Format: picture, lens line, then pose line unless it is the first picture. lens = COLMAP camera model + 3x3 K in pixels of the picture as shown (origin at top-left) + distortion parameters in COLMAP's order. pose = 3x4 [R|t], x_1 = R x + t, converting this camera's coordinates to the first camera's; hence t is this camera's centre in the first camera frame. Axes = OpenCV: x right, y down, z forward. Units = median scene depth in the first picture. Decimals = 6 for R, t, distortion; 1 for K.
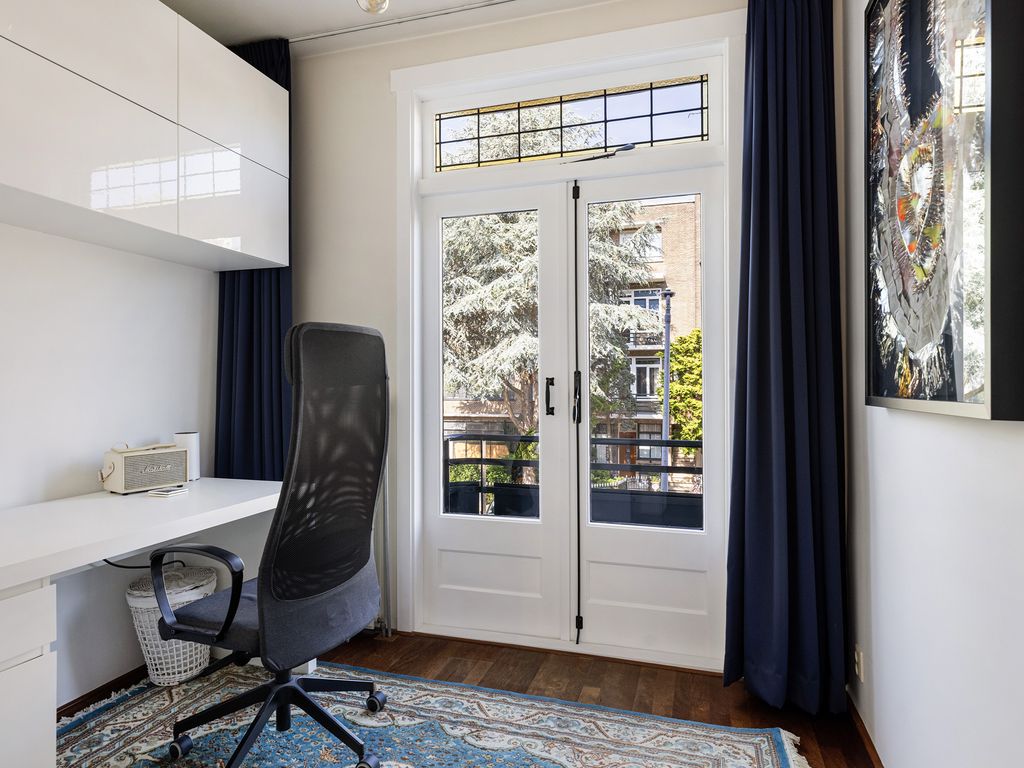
lens RADIAL K [[599.1, 0, 511.2], [0, 599.1, 356.3], [0, 0, 1]] dist [-0.001227, -0.000854]
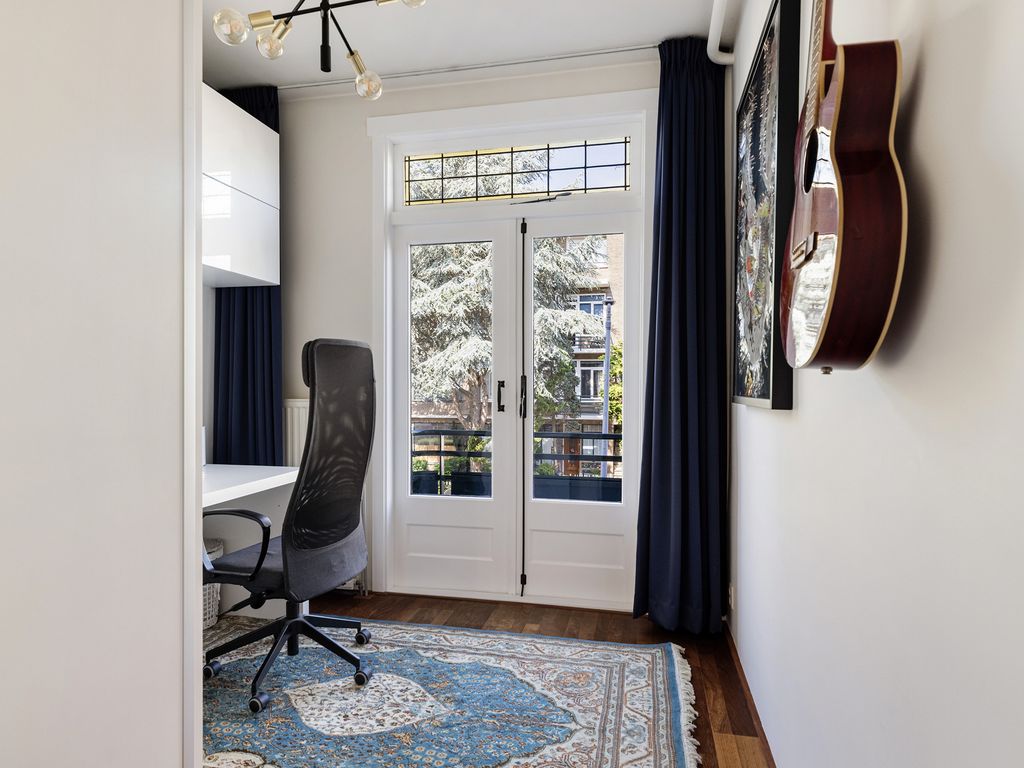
lens RADIAL K [[586.4, 0, 512.0], [0, 586.4, 384.0], [0, 0, 1]] dist [-0.001122, -0.000318]
pose [[0.996079, 0.003642, 0.088389, -0.020632], [-0.007489, 0.999037, 0.043221, -0.010782], [-0.088147, -0.043714, 0.995148, -0.206460]]
